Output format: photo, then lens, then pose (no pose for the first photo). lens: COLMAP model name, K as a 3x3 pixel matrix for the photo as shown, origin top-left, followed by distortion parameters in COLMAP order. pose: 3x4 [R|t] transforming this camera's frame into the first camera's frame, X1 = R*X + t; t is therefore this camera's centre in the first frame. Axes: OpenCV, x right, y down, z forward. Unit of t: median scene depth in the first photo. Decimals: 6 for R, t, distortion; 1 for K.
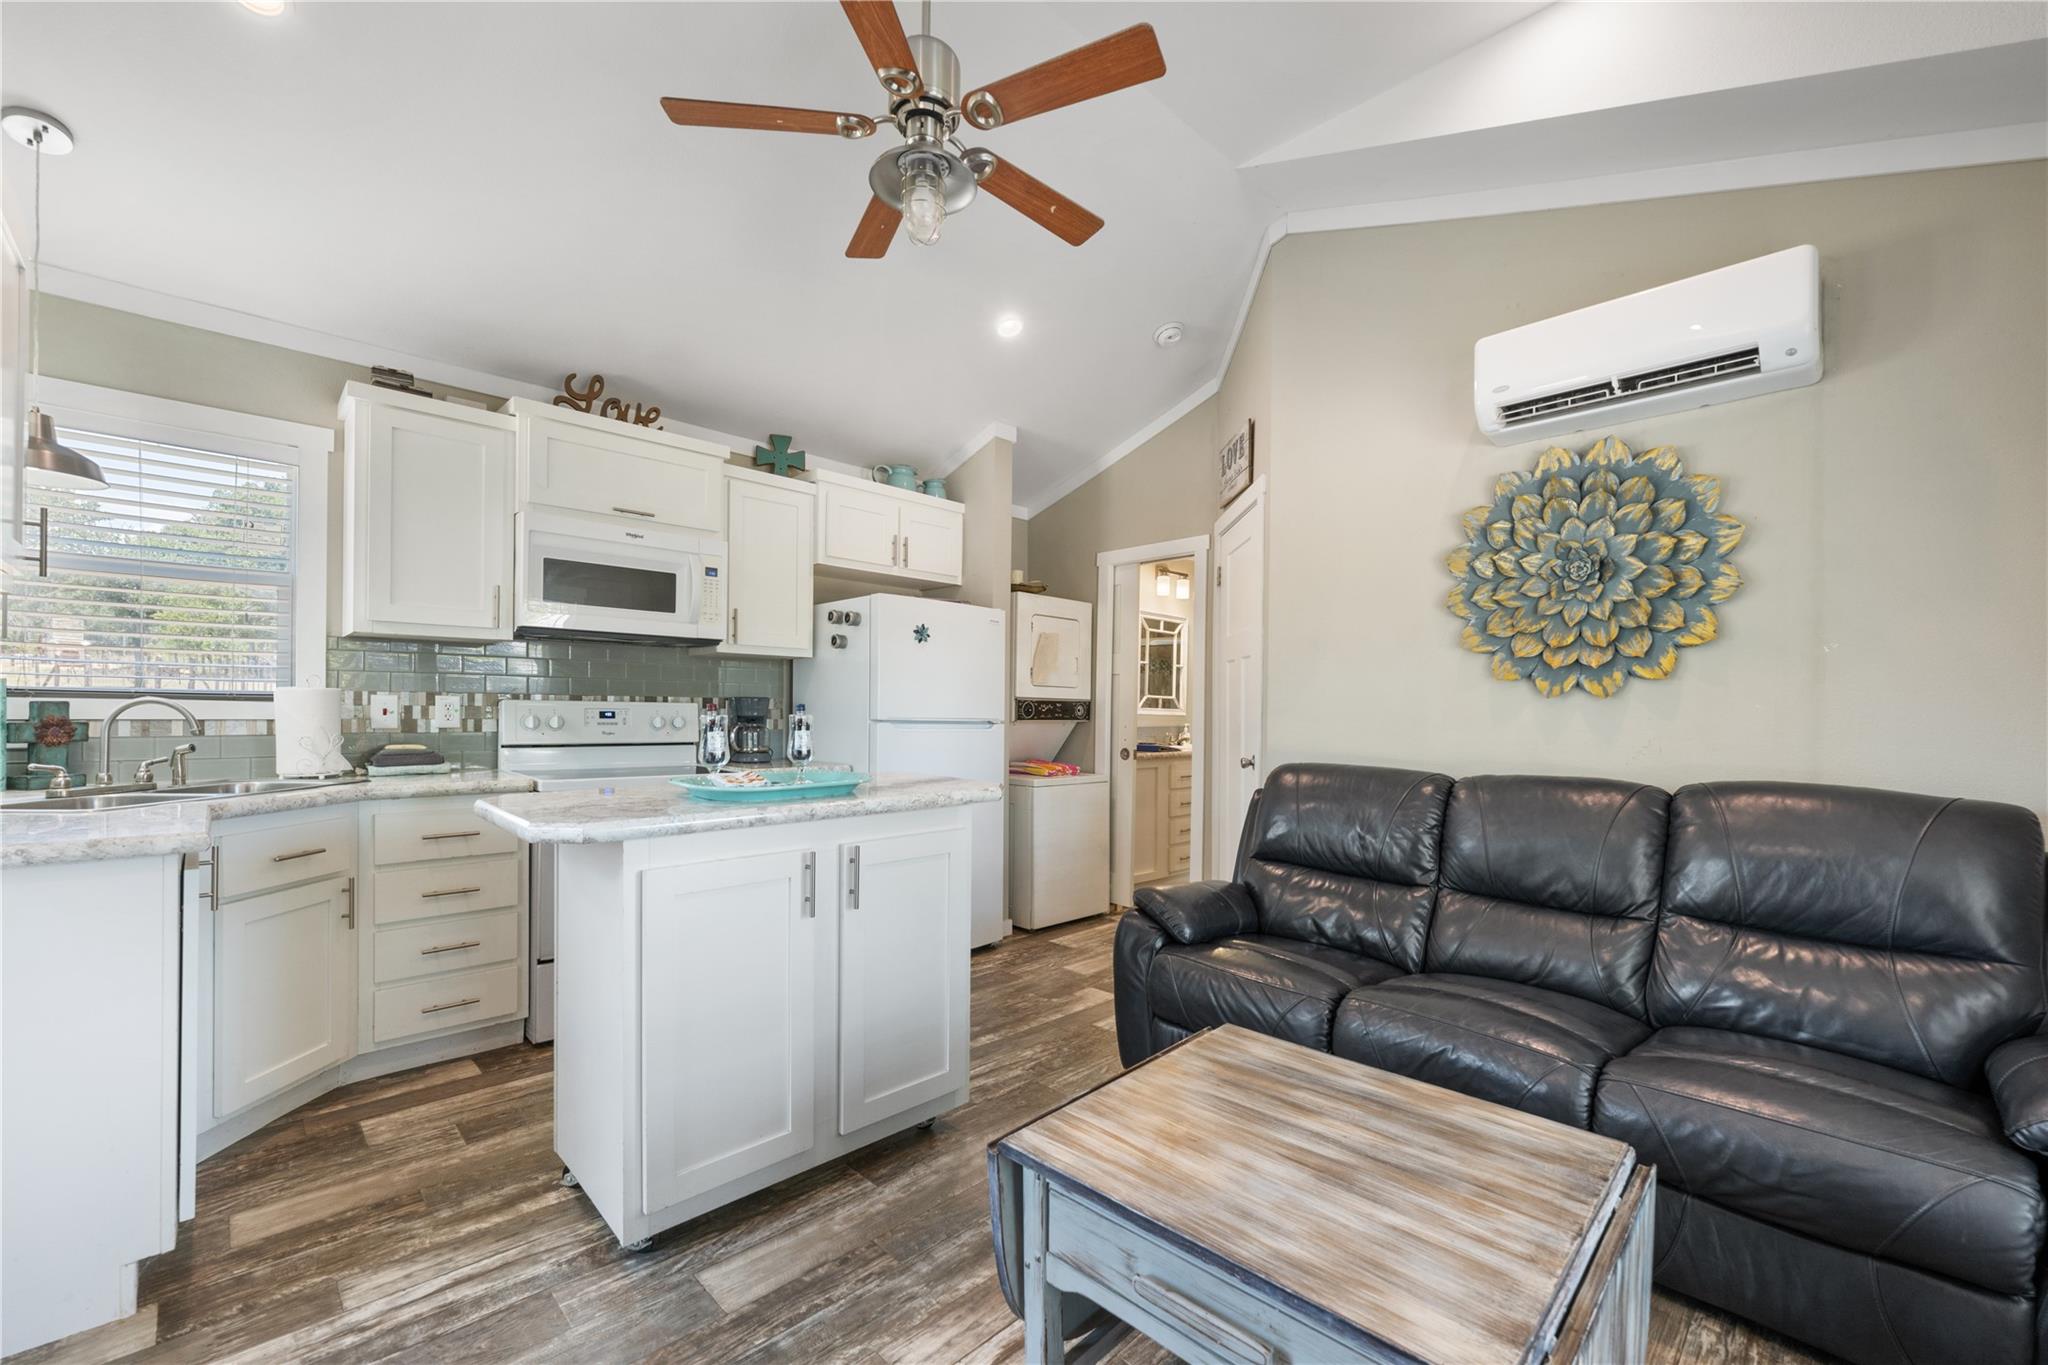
lens RADIAL K [[833.3, 0, 1033.5], [0, 833.3, 710.4], [0, 0, 1]] dist [0.000195, -0.000084]
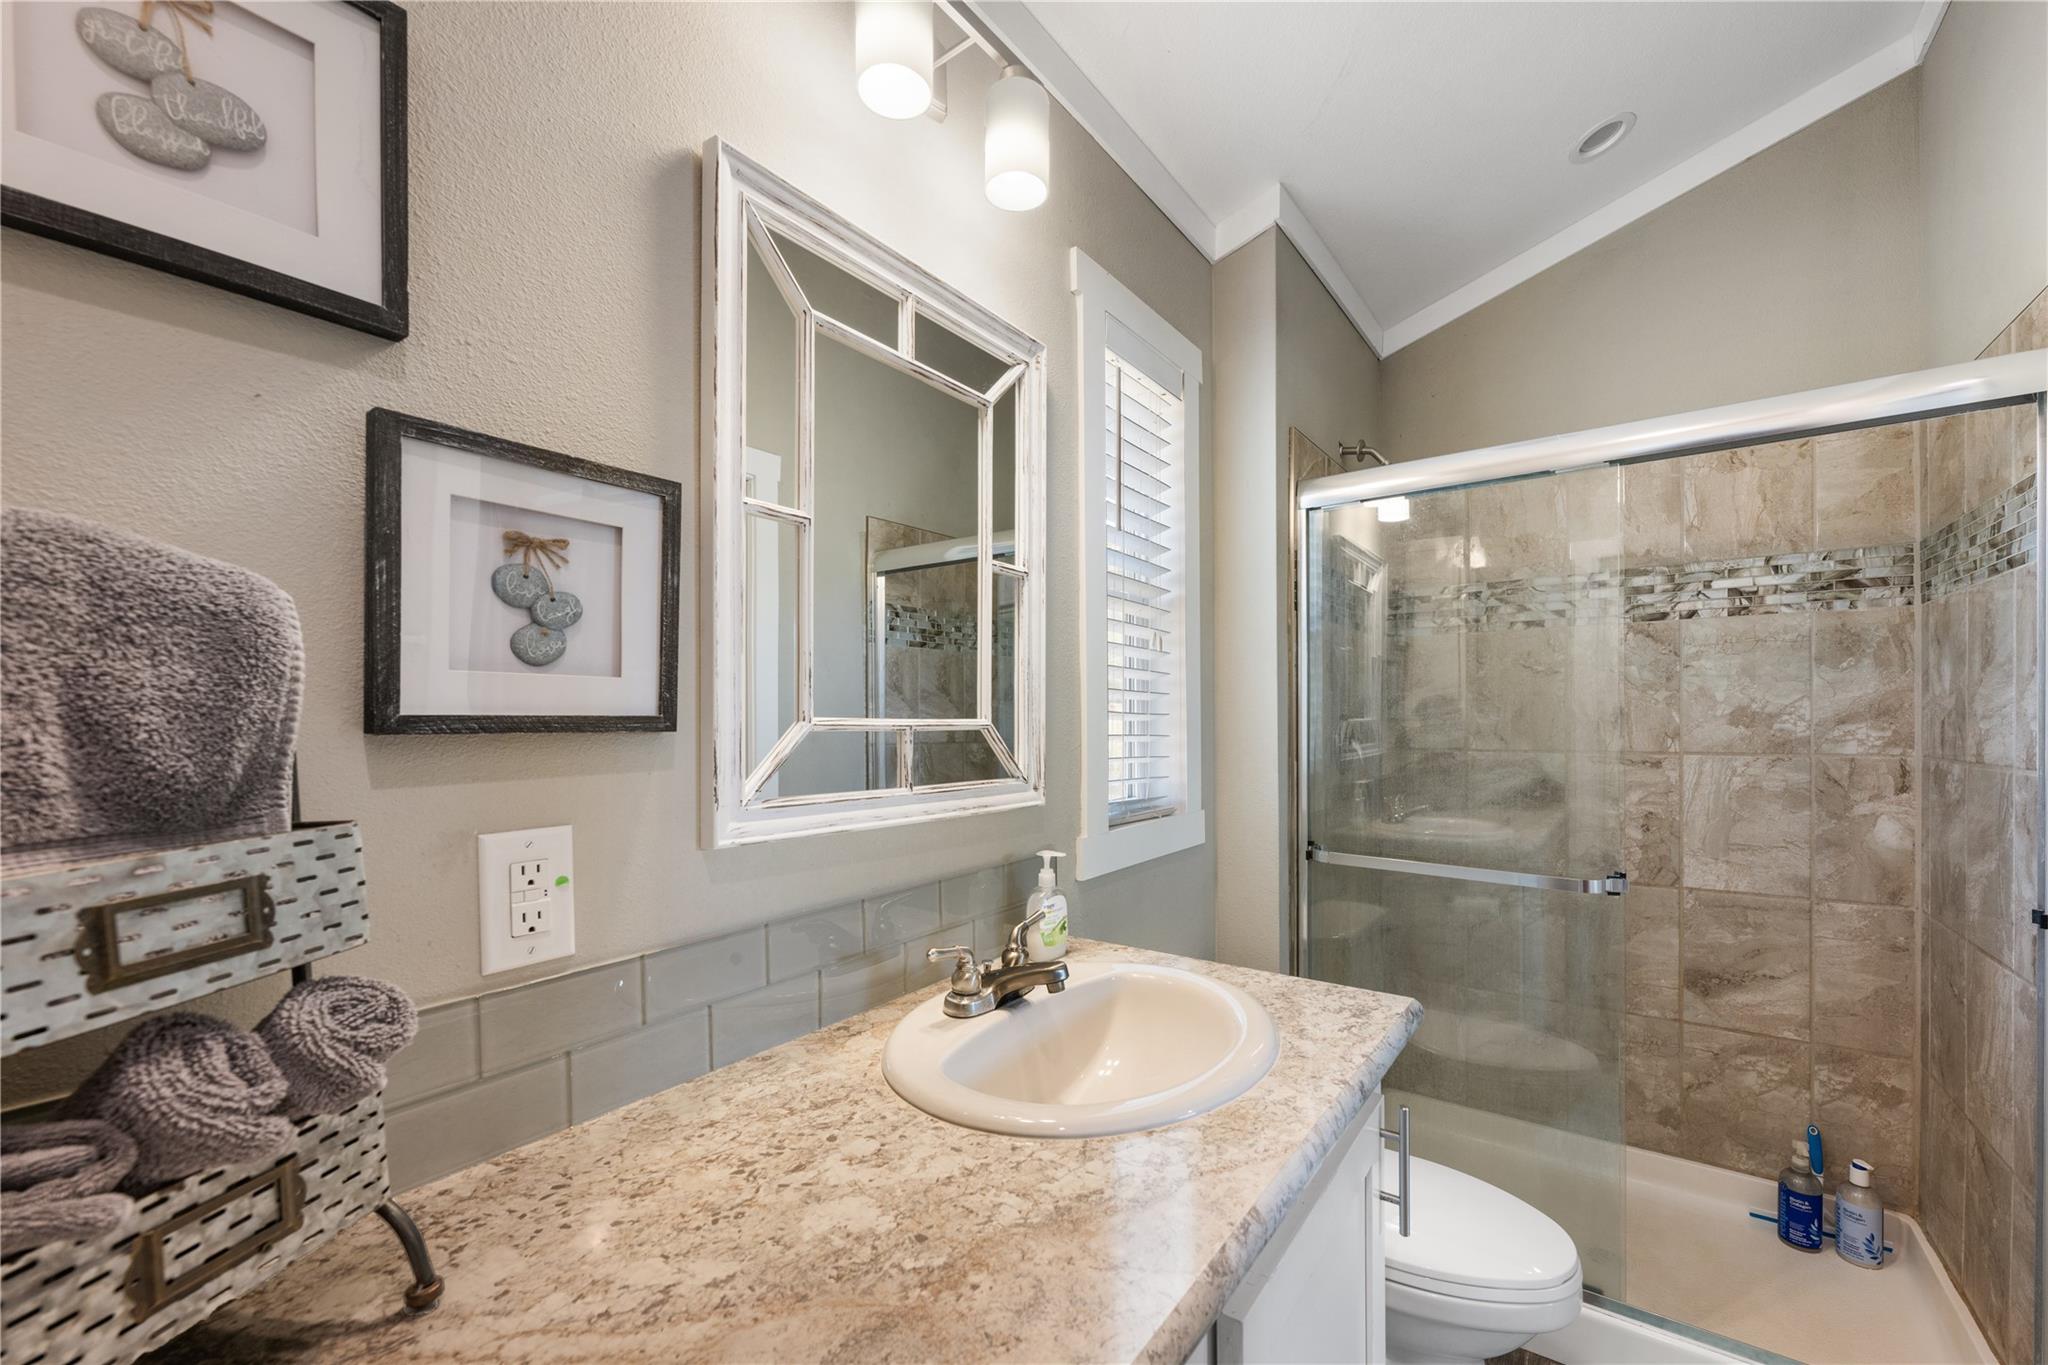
lens RADIAL K [[811.0, 0, 1020.6], [0, 811.0, 710.2], [0, 0, 1]] dist [-0.000330, 0.000123]
pose [[0.988858, -0.011790, 0.148396, 0.282721], [0.012436, 0.999917, -0.003423, -0.034427], [-0.148343, 0.005230, 0.988922, 1.534965]]
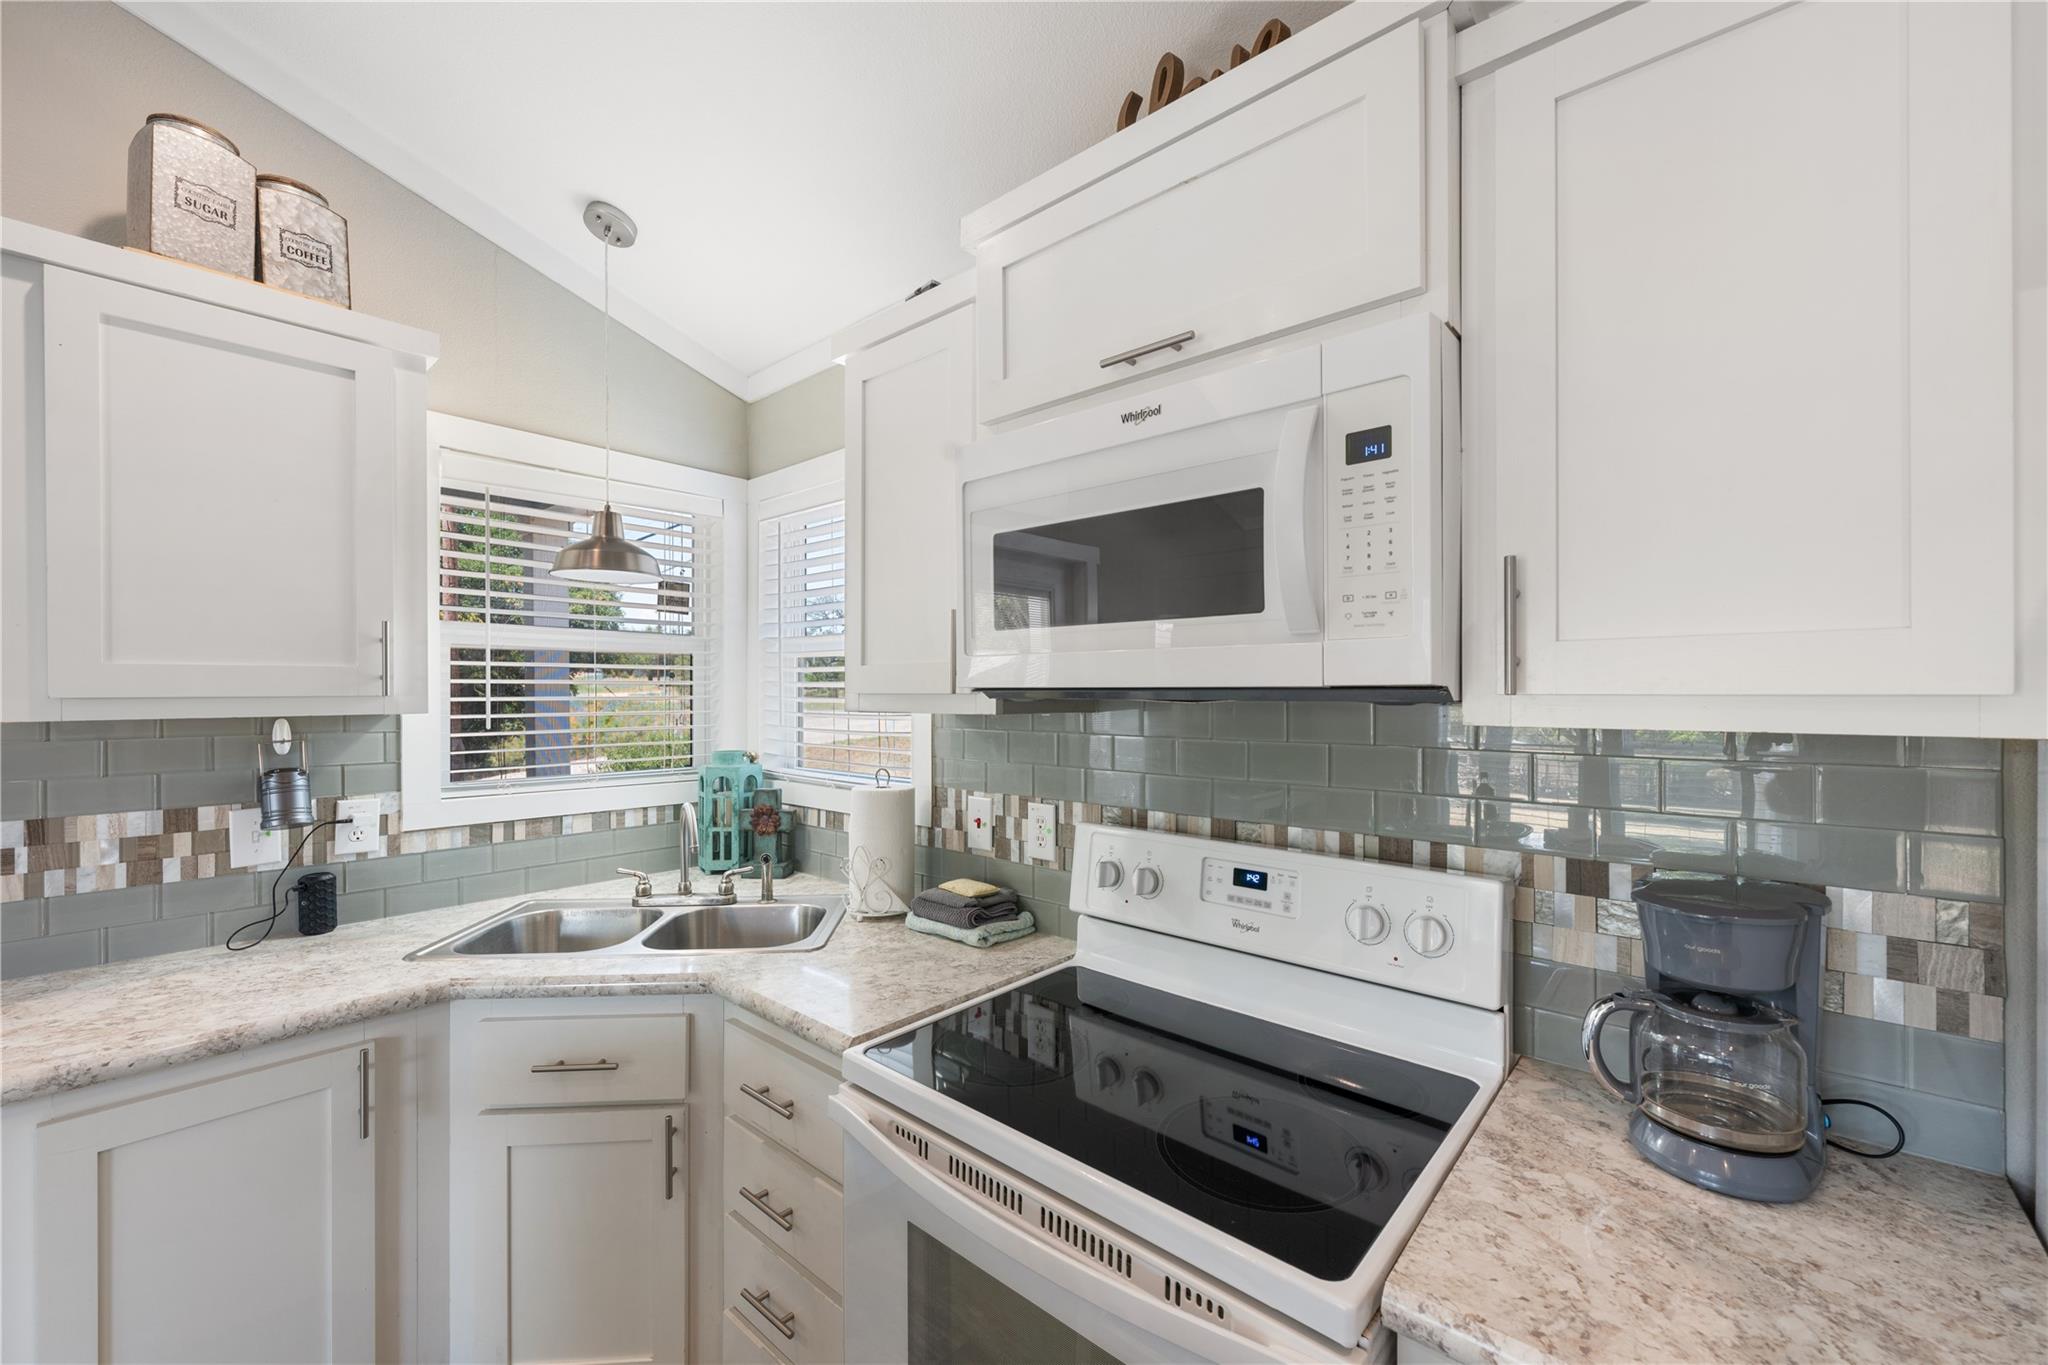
lens RADIAL K [[815.1, 0, 1028.9], [0, 815.1, 690.7], [0, 0, 1]] dist [0.000034, 0.000044]
pose [[0.065530, -0.012494, -0.997772, -0.126034], [0.000768, 0.999922, -0.012470, -0.082017], [0.997850, 0.000051, 0.065534, 0.878898]]
